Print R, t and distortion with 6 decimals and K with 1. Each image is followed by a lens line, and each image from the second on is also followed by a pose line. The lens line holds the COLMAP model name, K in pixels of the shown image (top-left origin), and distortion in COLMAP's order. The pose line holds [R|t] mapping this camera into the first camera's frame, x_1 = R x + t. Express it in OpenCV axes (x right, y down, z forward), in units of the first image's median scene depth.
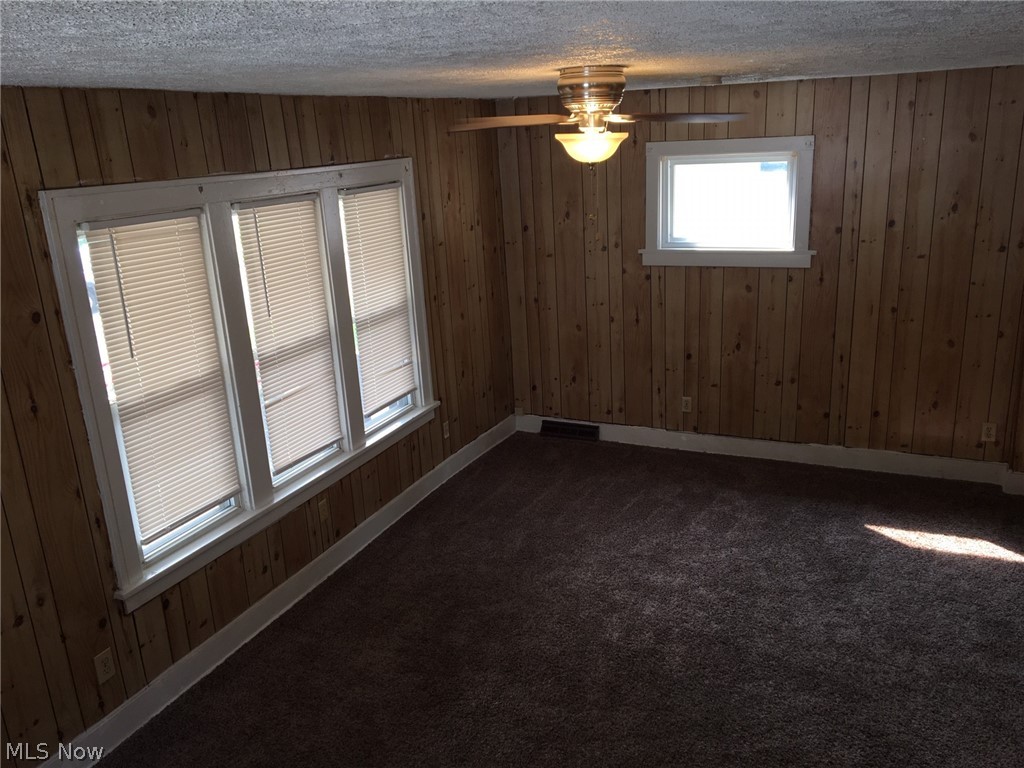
lens RADIAL K [[845.5, 0, 513.1], [0, 845.5, 391.4], [0, 0, 1]] dist [0.034604, -0.036268]
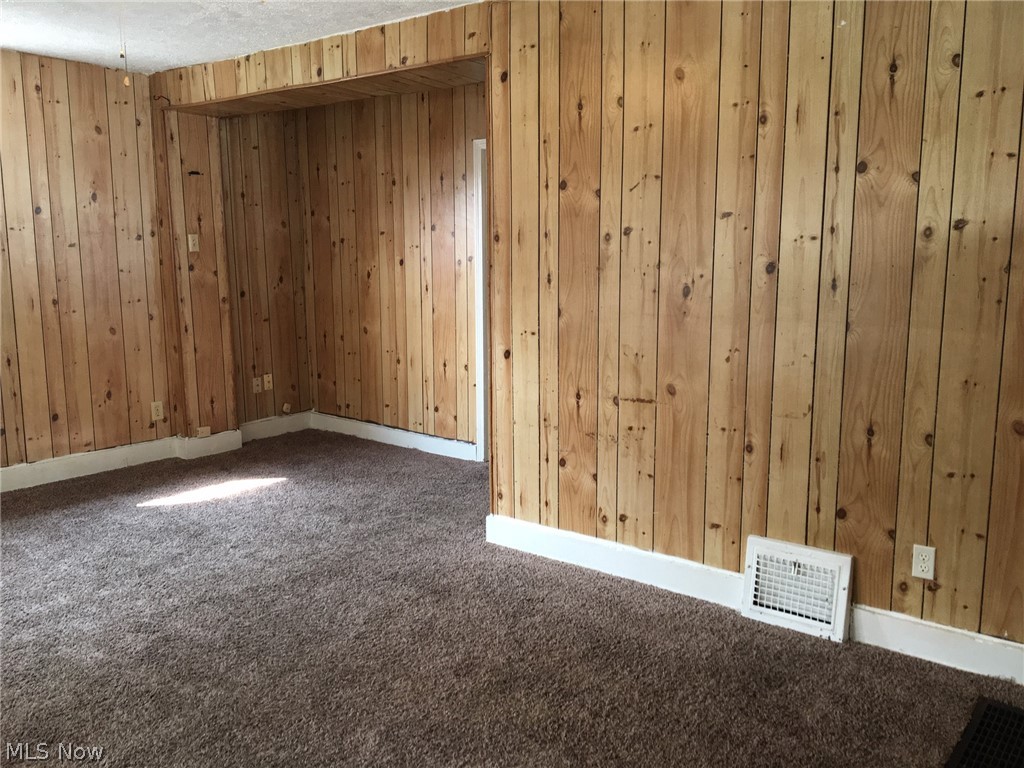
lens RADIAL K [[845.5, 0, 519.6], [0, 845.5, 387.0], [0, 0, 1]] dist [0.034604, -0.036268]
pose [[0.242257, -0.119612, 0.962811, -0.382201], [0.267906, 0.962035, 0.052106, 0.091655], [-0.932490, 0.245319, 0.265104, 0.301232]]
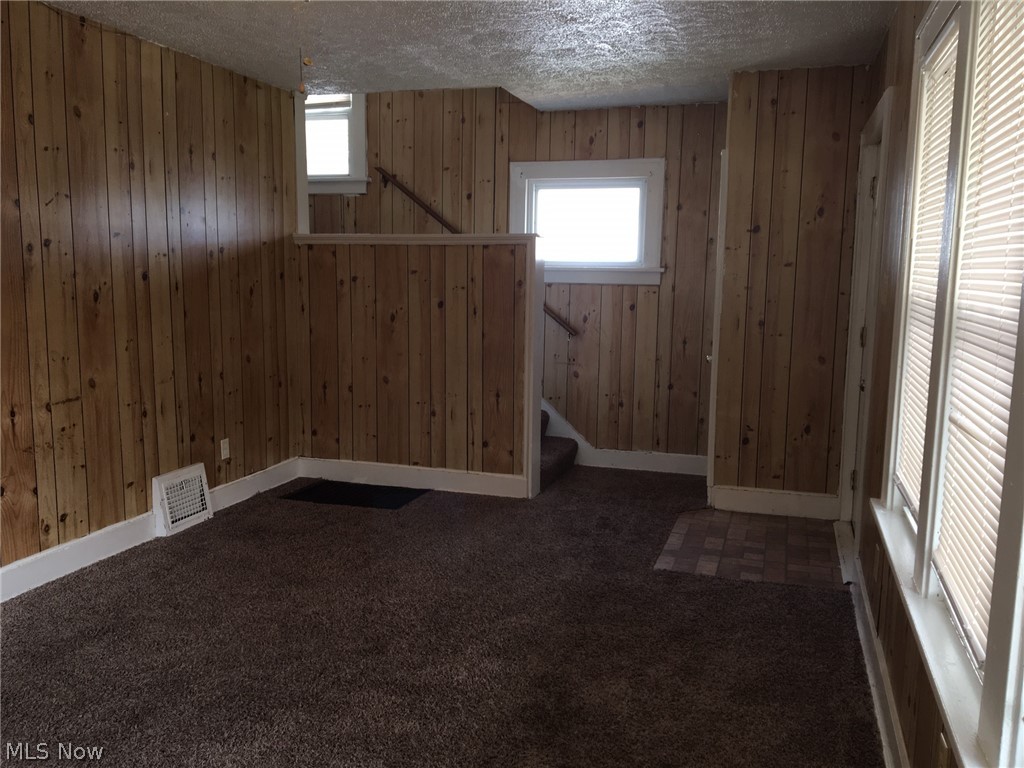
lens RADIAL K [[845.5, 0, 518.2], [0, 845.5, 383.2], [0, 0, 1]] dist [0.034604, -0.036268]
pose [[-0.993569, 0.035601, -0.107486, -0.008596], [-0.011882, 0.911260, 0.411660, -0.160450], [0.112603, 0.410290, -0.904977, 1.106112]]
